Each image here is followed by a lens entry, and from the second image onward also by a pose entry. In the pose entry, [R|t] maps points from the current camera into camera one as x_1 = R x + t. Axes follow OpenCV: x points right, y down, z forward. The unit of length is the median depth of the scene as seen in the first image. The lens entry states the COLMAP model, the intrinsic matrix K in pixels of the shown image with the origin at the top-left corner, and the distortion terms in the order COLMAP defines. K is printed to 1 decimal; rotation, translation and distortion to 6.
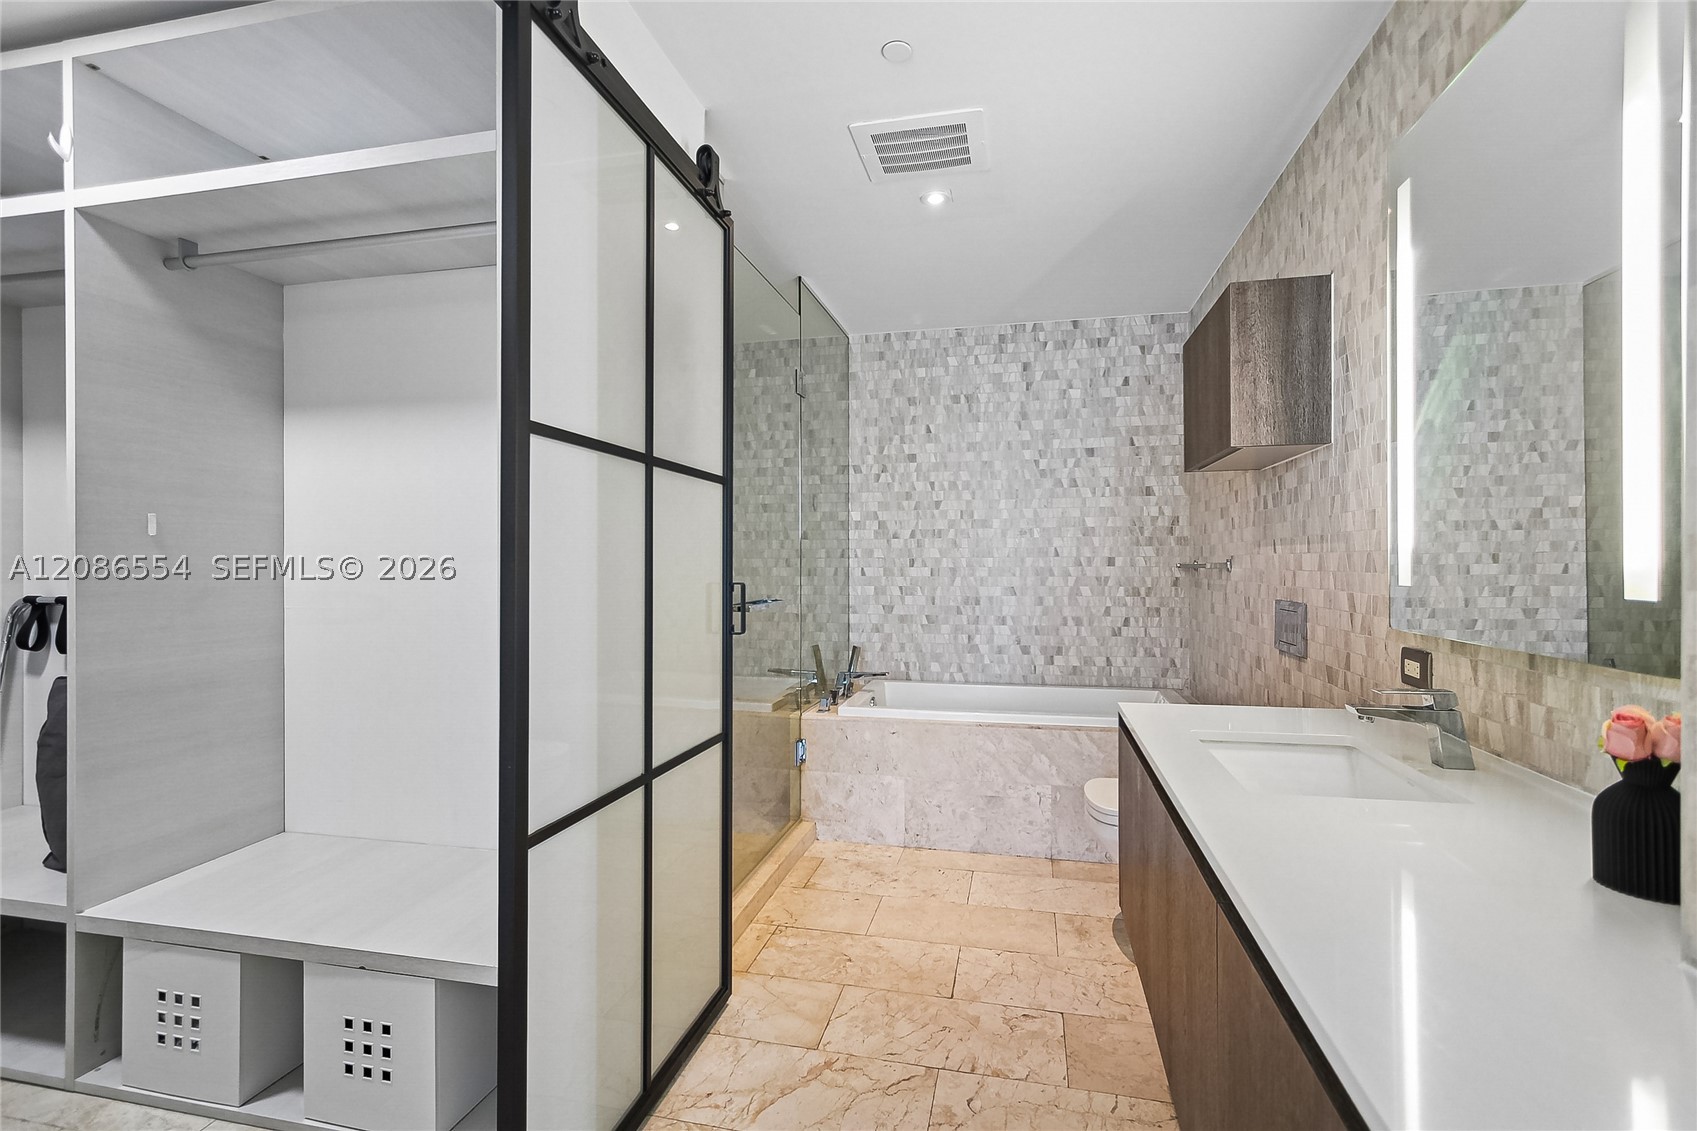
lens RADIAL K [[783.6, 0, 841.6], [0, 783.6, 563.0], [0, 0, 1]] dist [0.005091, 0.000381]
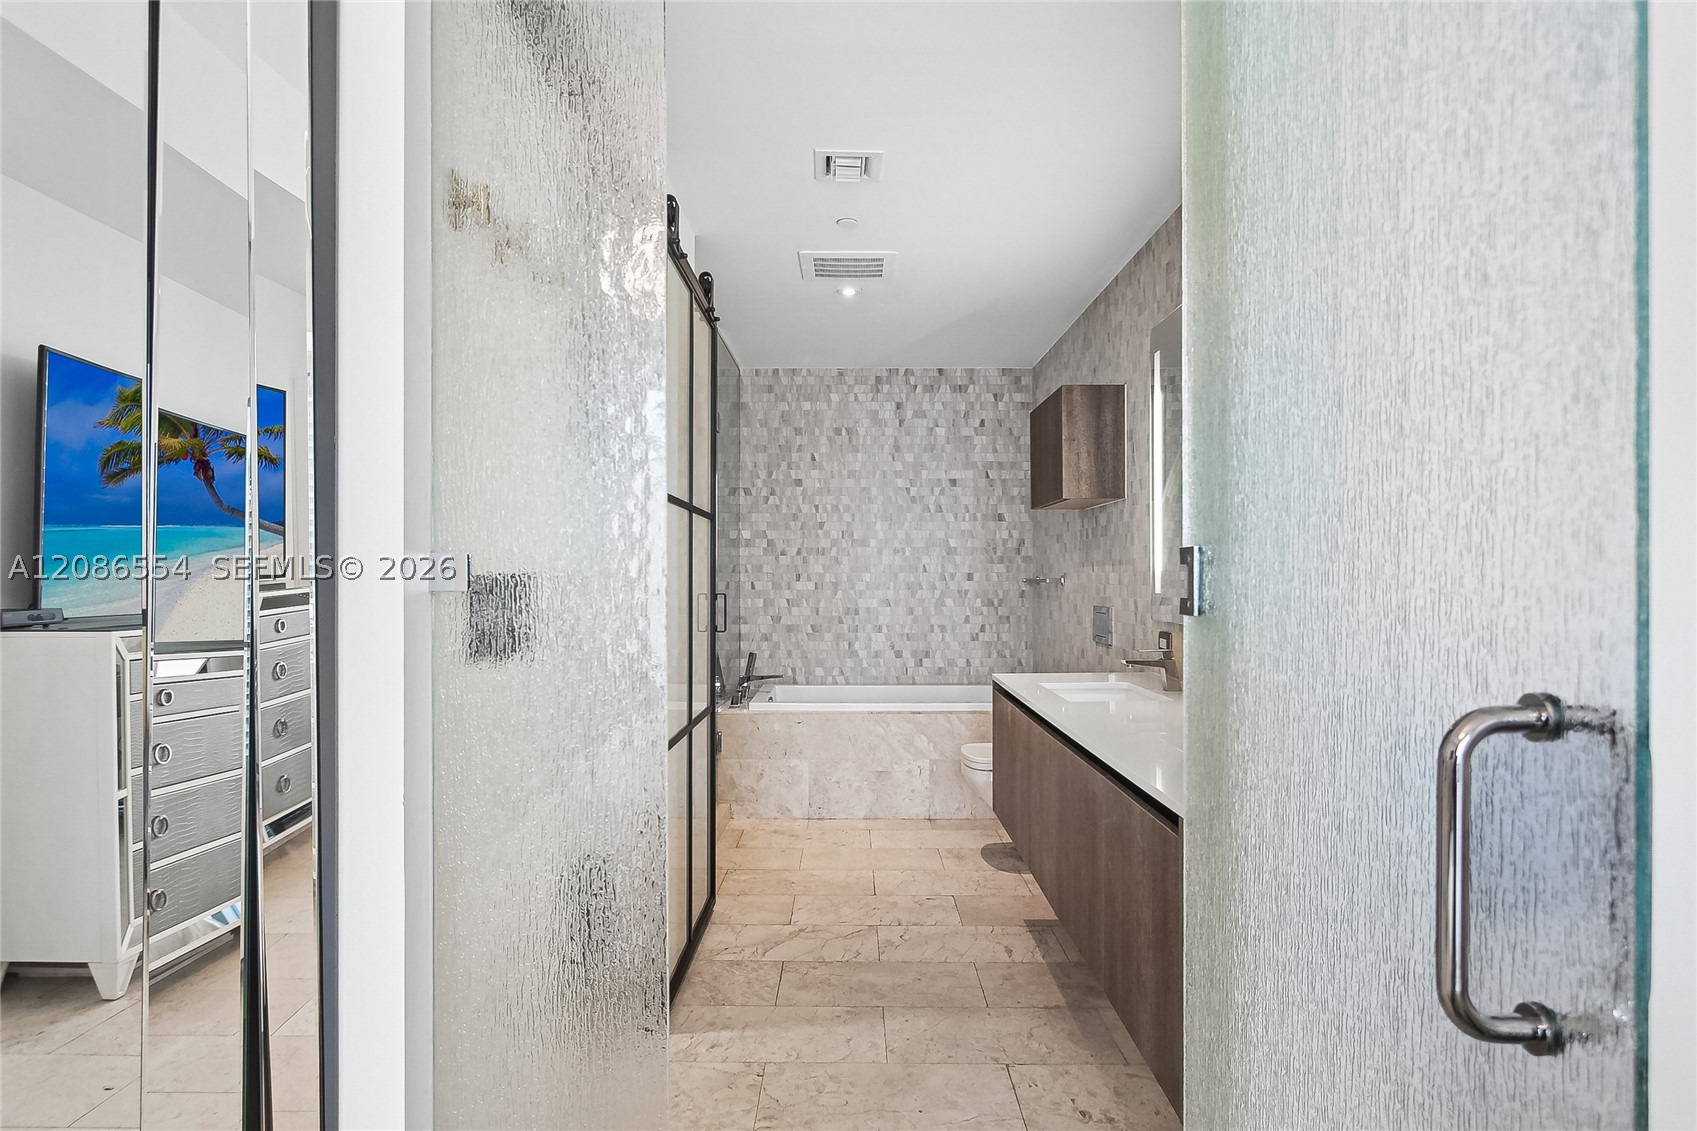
lens RADIAL K [[923.3, 0, 837.9], [0, 923.3, 570.8], [0, 0, 1]] dist [0.001468, 0.005085]
pose [[0.976645, 0.002768, 0.214844, -0.213962], [-0.001555, 0.999982, -0.005818, -0.003544], [-0.214856, 0.005348, 0.976631, -0.446982]]
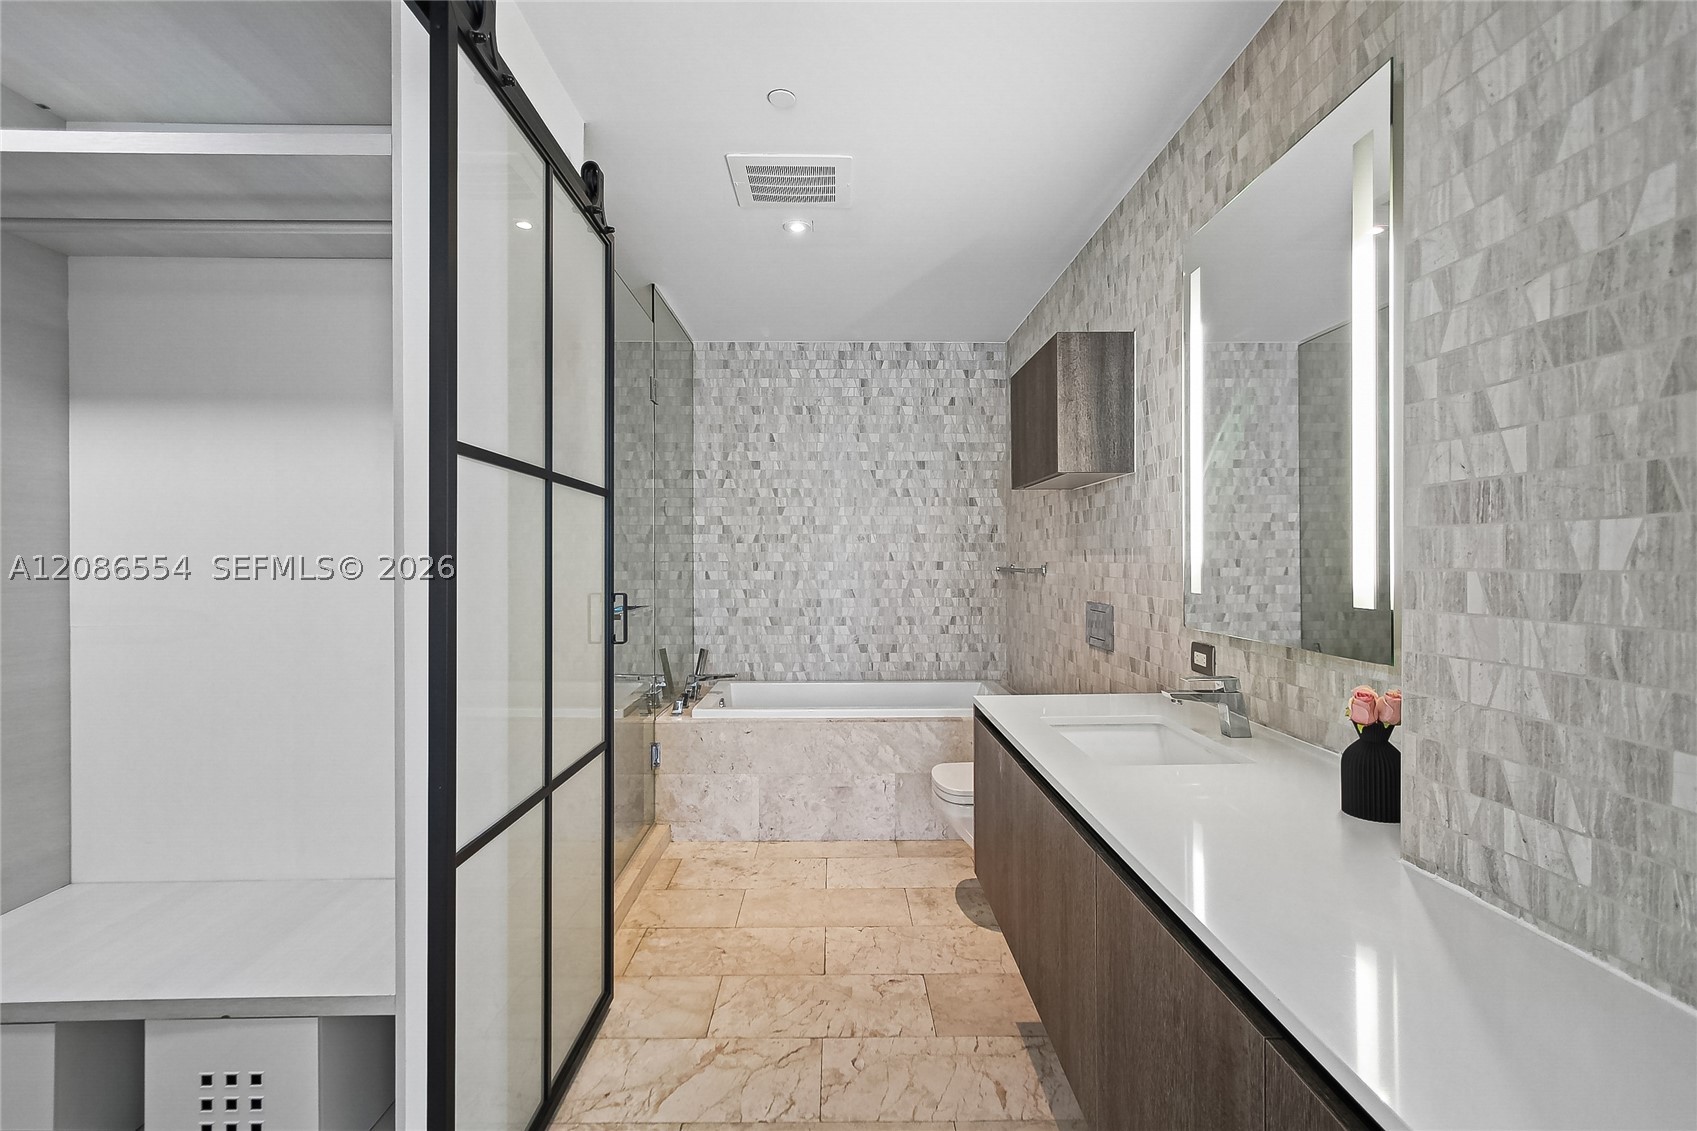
lens RADIAL K [[783.6, 0, 842.7], [0, 783.6, 562.0], [0, 0, 1]] dist [0.005091, 0.000381]
pose [[0.970759, -0.000548, 0.240056, -0.074493], [0.000014, 0.999998, 0.002227, -0.013638], [-0.240057, -0.002159, 0.970756, -0.044012]]
